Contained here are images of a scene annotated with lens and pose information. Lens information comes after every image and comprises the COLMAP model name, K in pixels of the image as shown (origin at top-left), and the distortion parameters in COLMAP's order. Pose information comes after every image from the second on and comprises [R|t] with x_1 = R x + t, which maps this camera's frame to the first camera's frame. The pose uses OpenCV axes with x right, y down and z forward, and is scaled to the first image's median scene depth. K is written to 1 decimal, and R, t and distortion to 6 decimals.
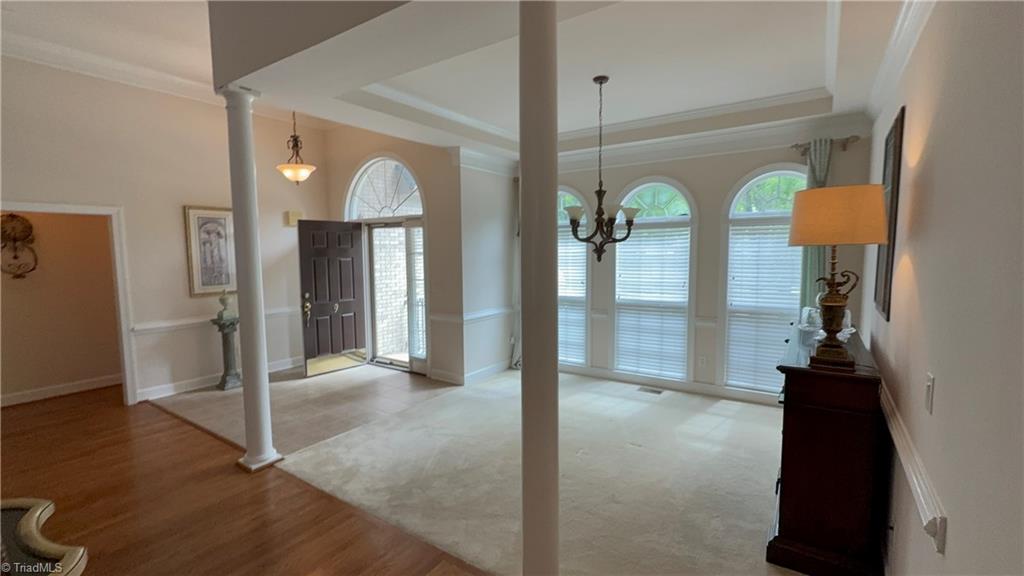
lens RADIAL K [[453.7, 0, 510.8], [0, 453.7, 286.6], [0, 0, 1]] dist [0.001833, -0.000103]
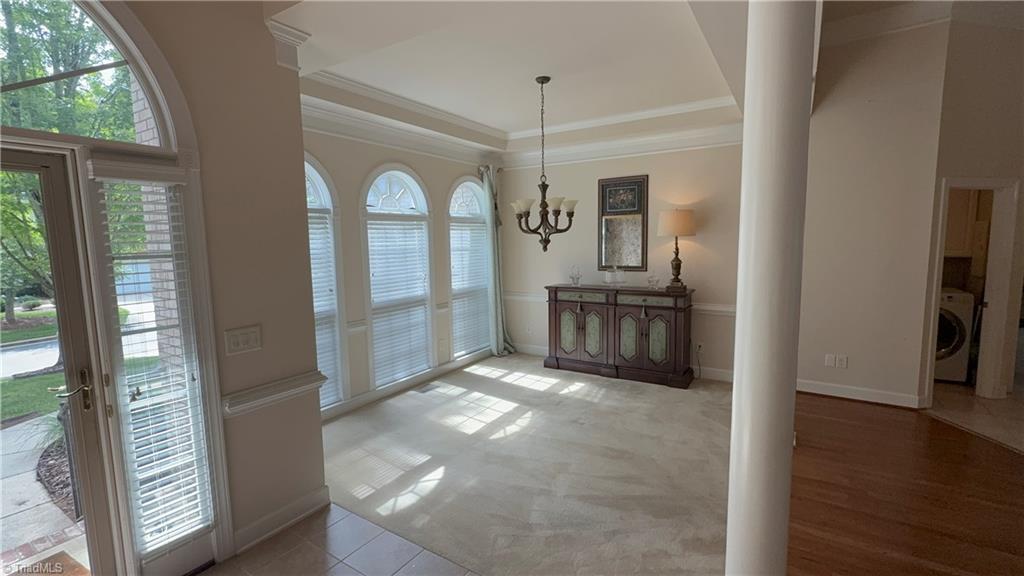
lens RADIAL K [[453.7, 0, 511.9], [0, 453.7, 287.0], [0, 0, 1]] dist [0.001833, -0.000103]
pose [[-0.034262, -0.098922, 0.994505, -0.655977], [0.098355, 0.989925, 0.101855, -0.067091], [-0.994561, 0.101304, -0.024187, 0.841224]]
